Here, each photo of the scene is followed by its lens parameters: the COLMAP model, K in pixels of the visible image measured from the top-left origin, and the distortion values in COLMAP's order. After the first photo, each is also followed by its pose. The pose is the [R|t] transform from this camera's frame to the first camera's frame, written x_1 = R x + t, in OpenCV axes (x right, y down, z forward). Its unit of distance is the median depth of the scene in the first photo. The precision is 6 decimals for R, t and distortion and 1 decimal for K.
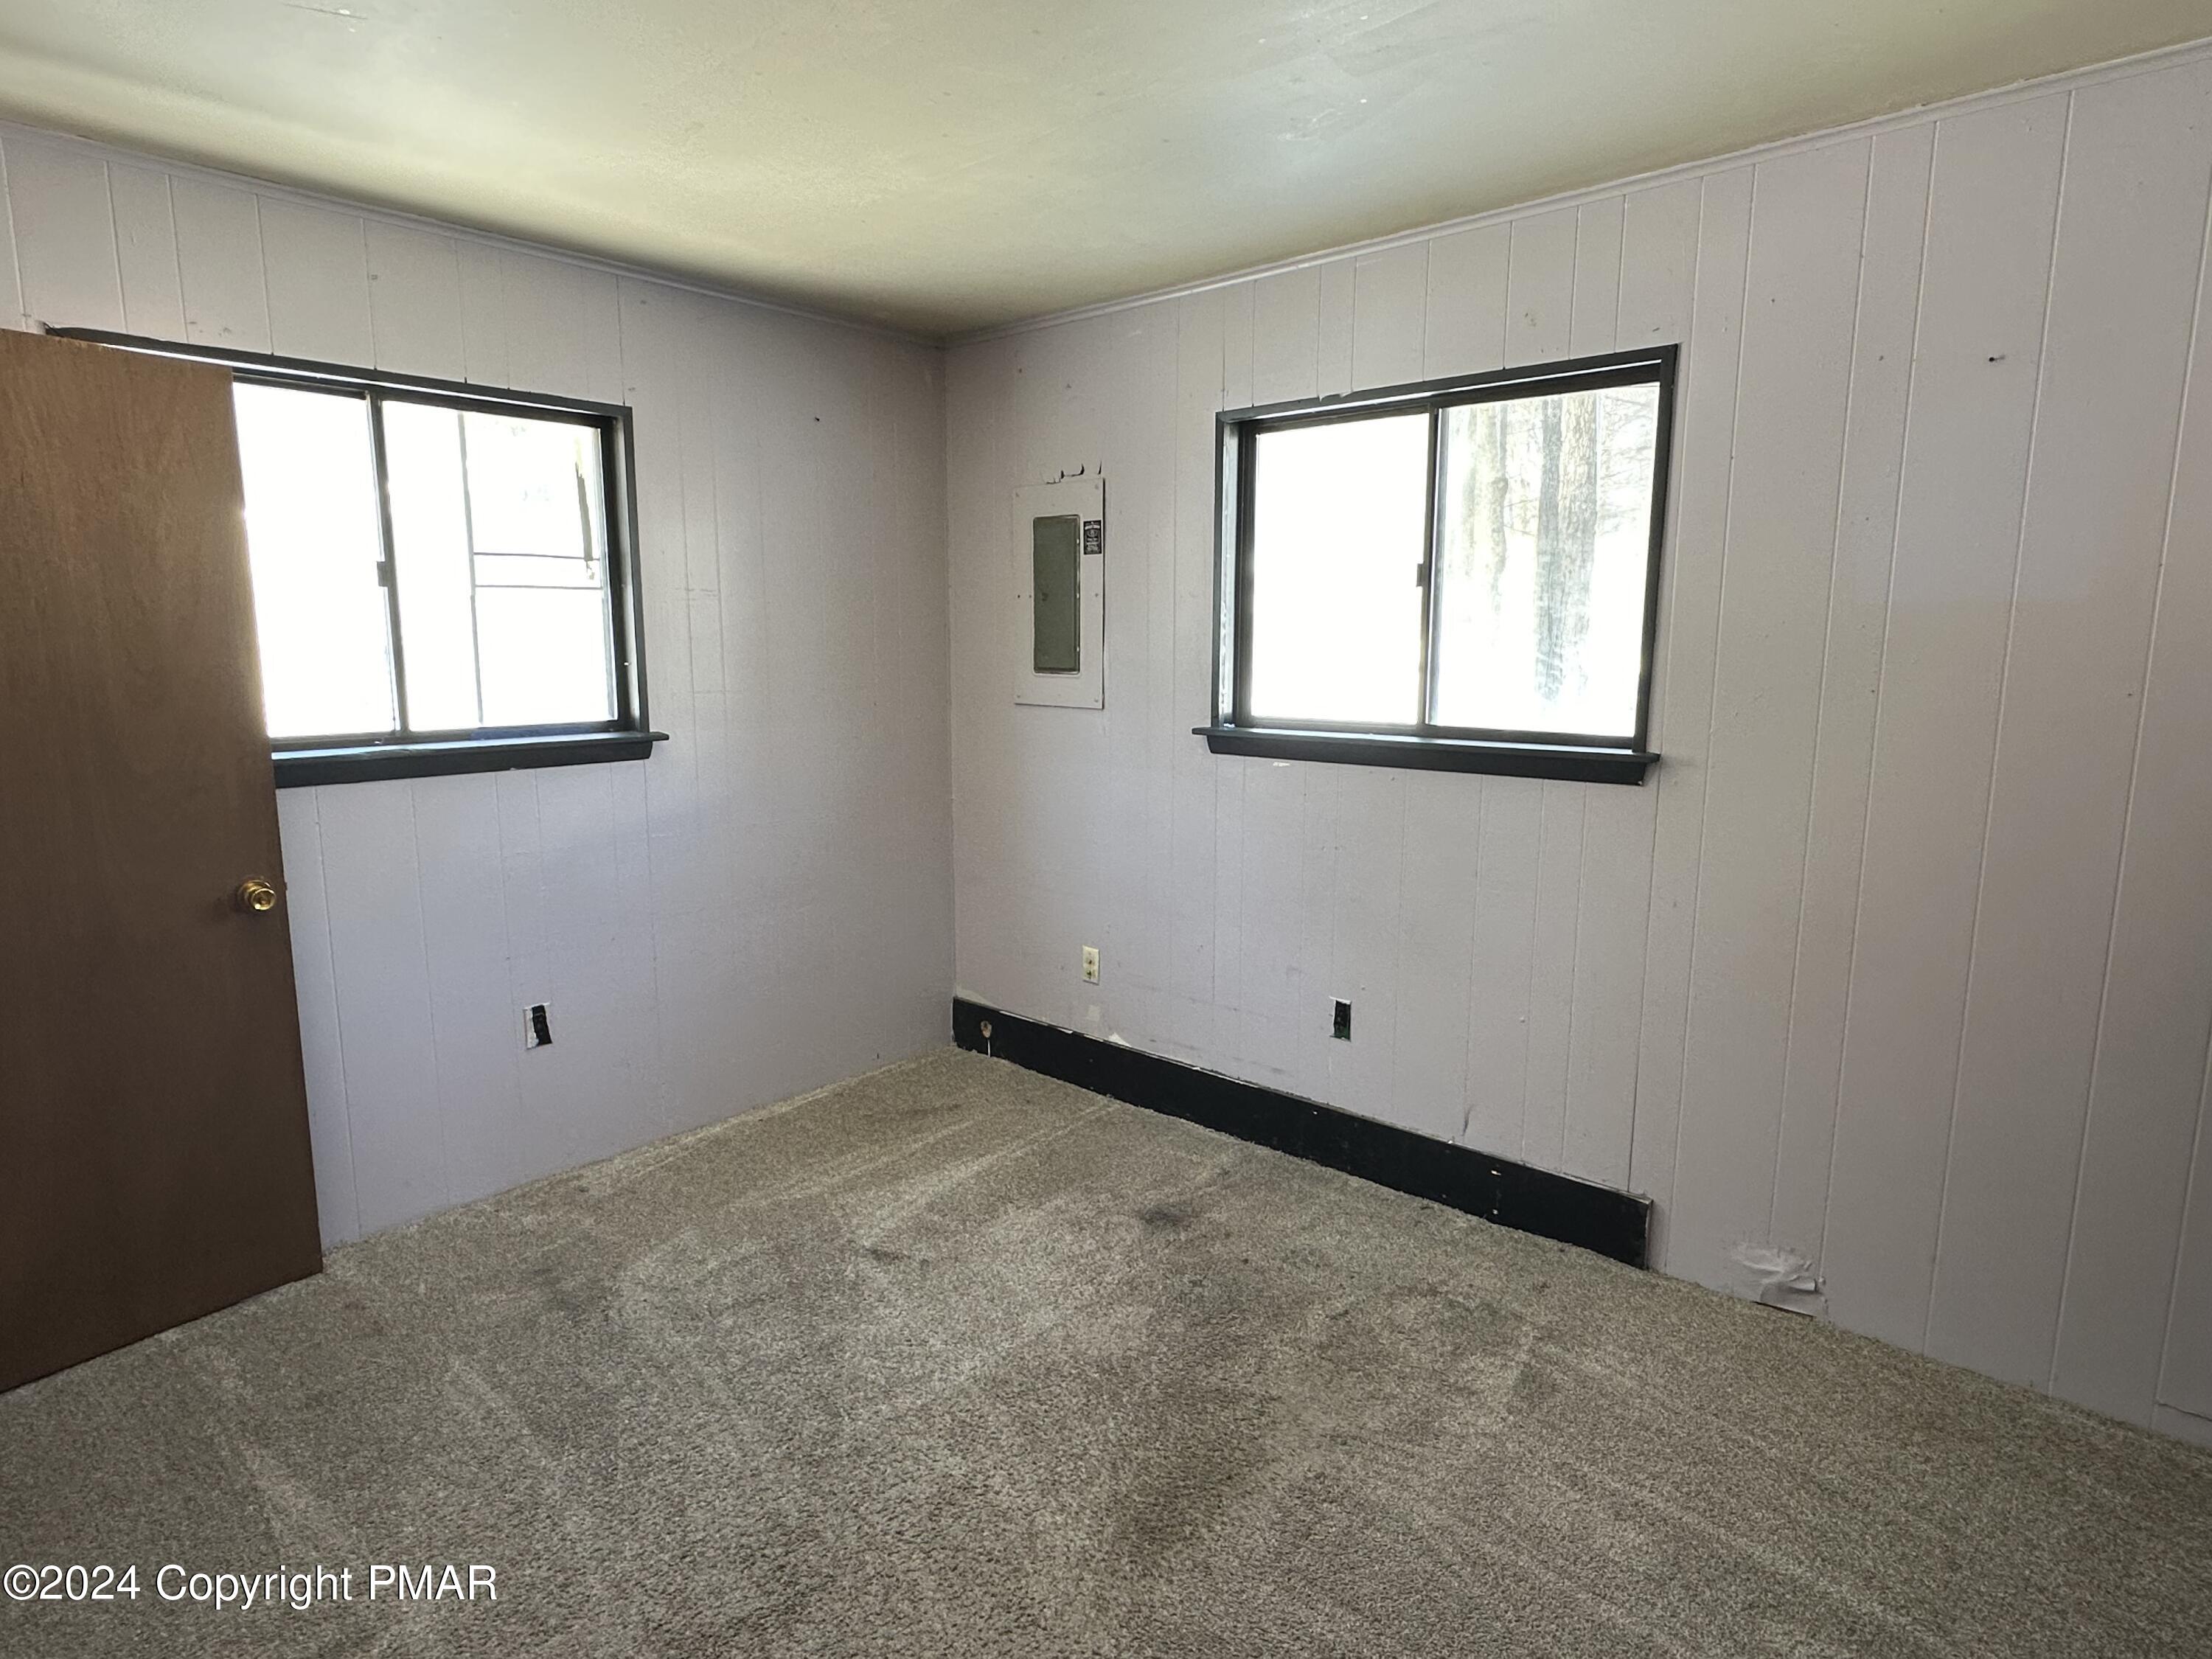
lens RADIAL K [[1230.6, 0, 1106.0], [0, 1230.6, 829.5], [0, 0, 1]] dist [0.000581, -0.000313]
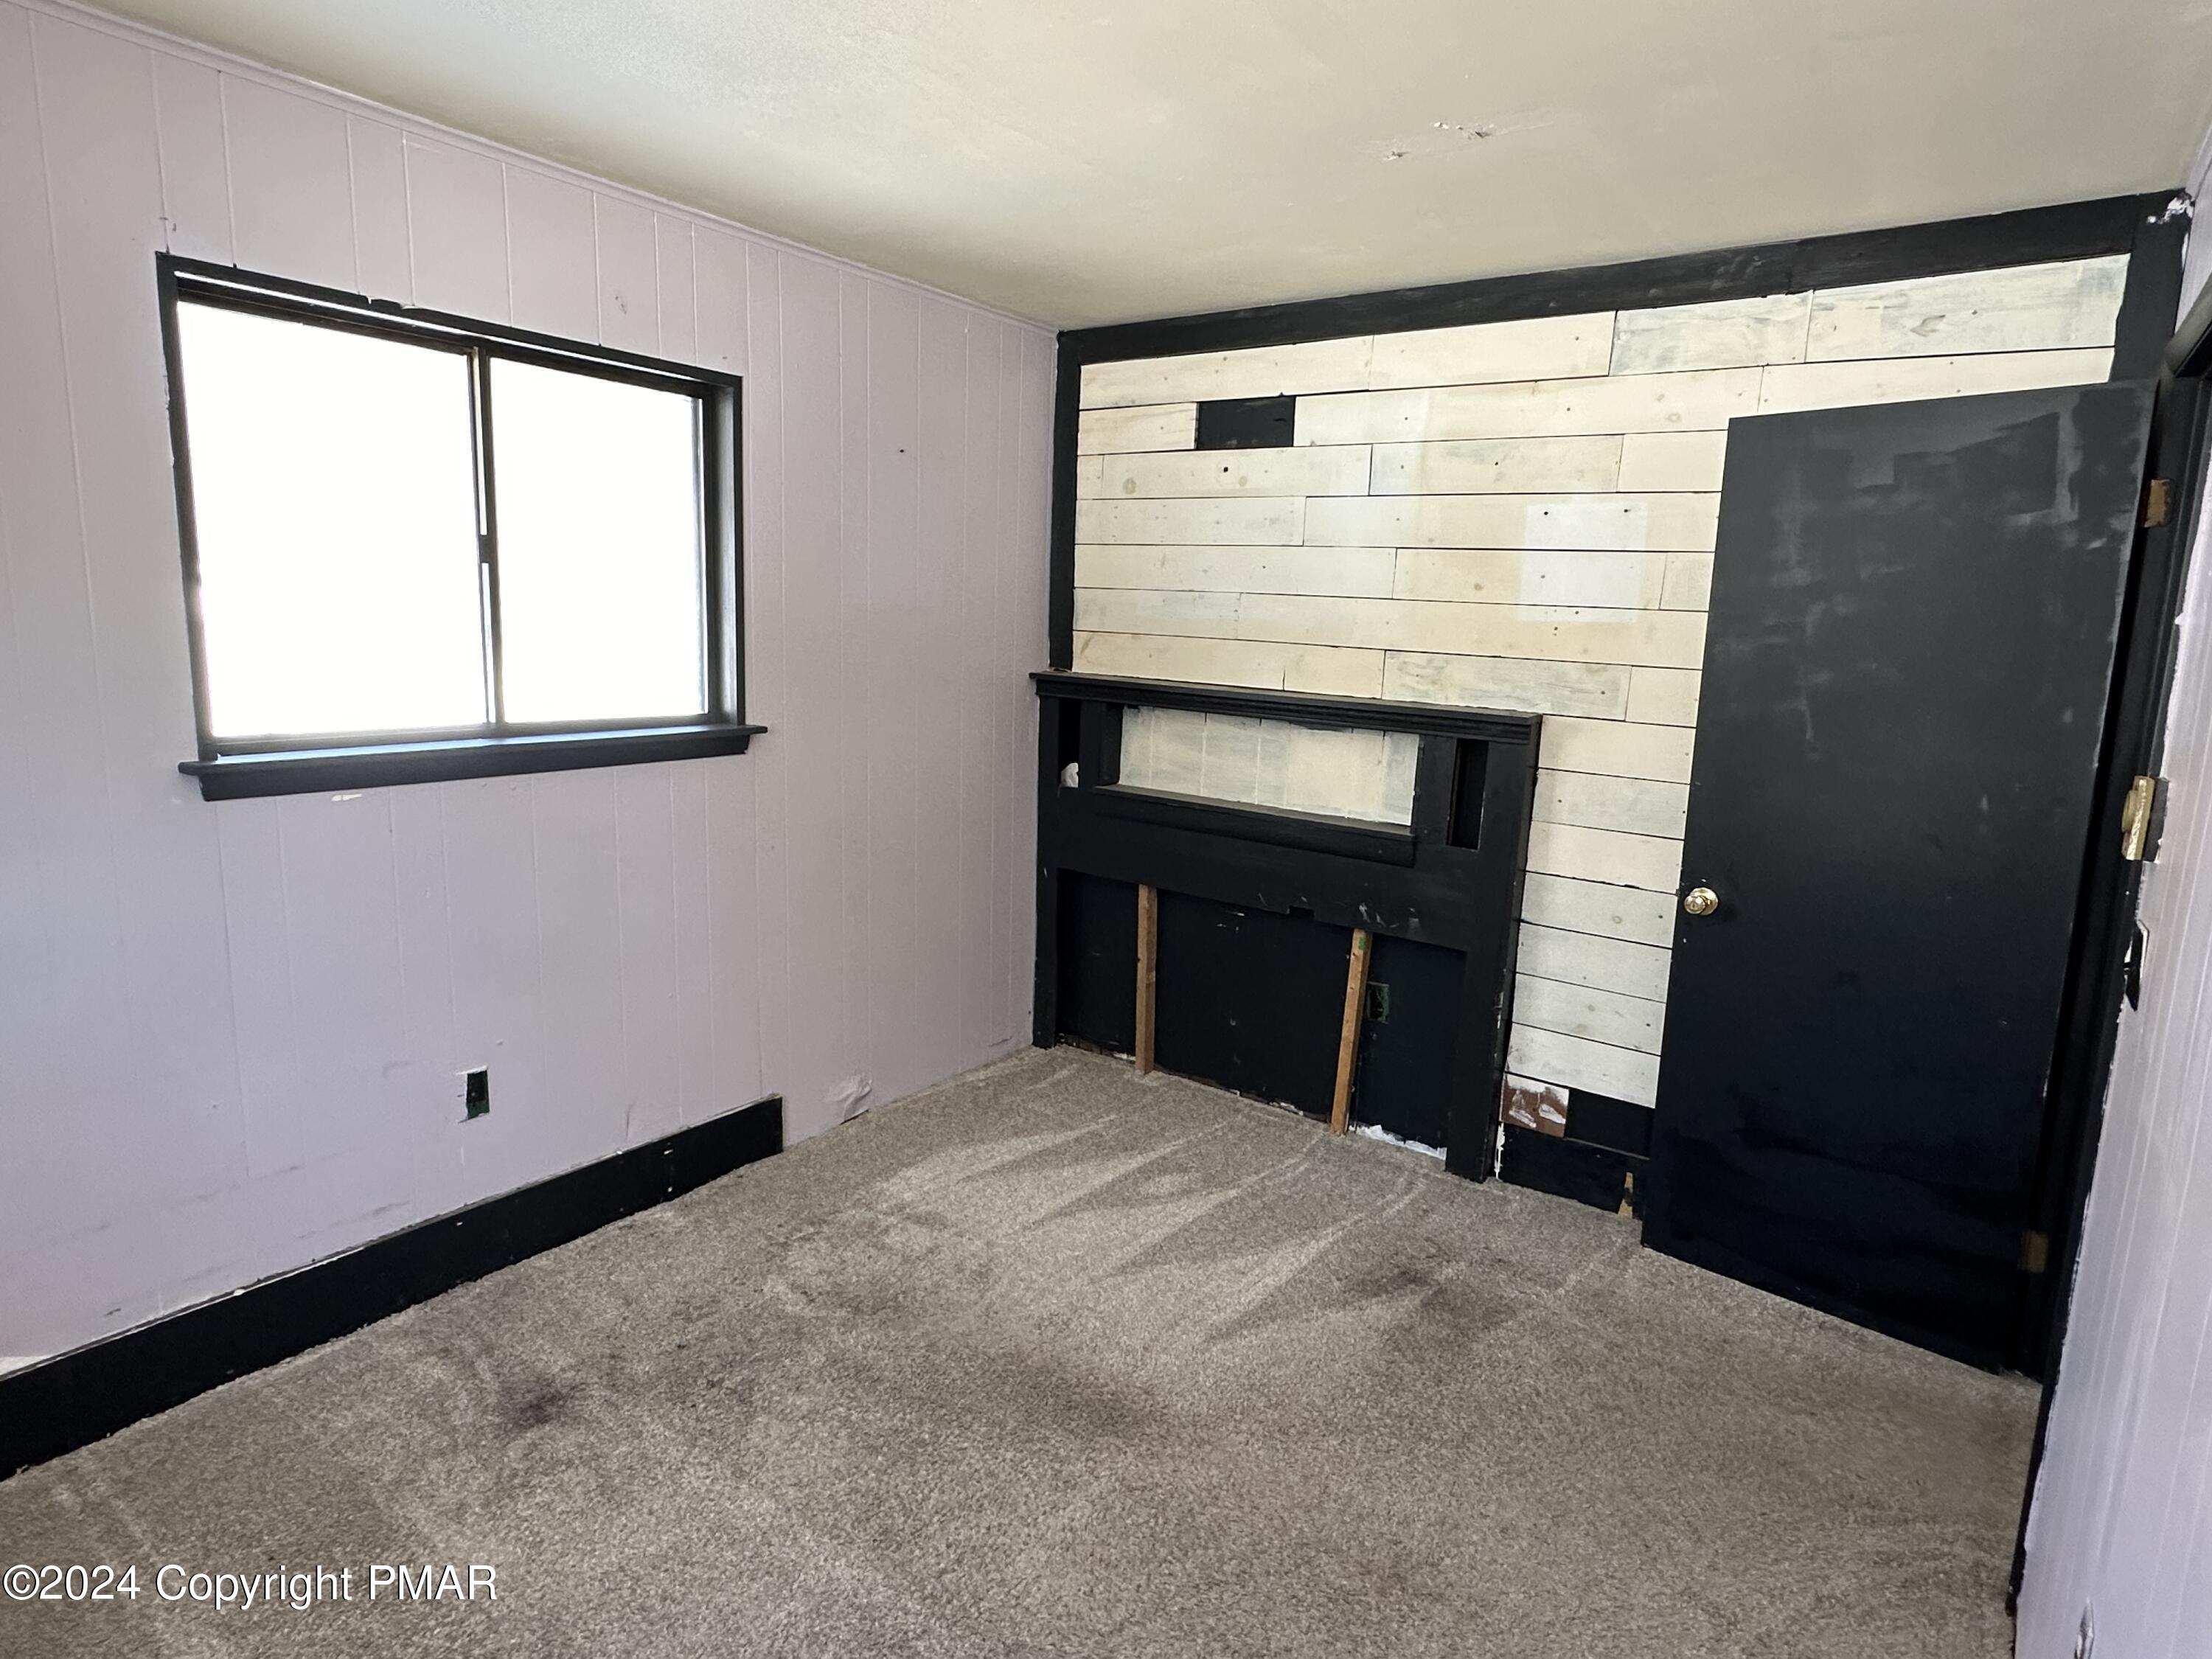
lens RADIAL K [[1230.6, 0, 1106.0], [0, 1230.6, 829.5], [0, 0, 1]] dist [0.000581, -0.000313]
pose [[-0.101365, -0.168995, 0.980391, -1.107950], [0.128758, 0.974949, 0.181369, -0.195878], [-0.986482, 0.144618, -0.077066, 1.123042]]
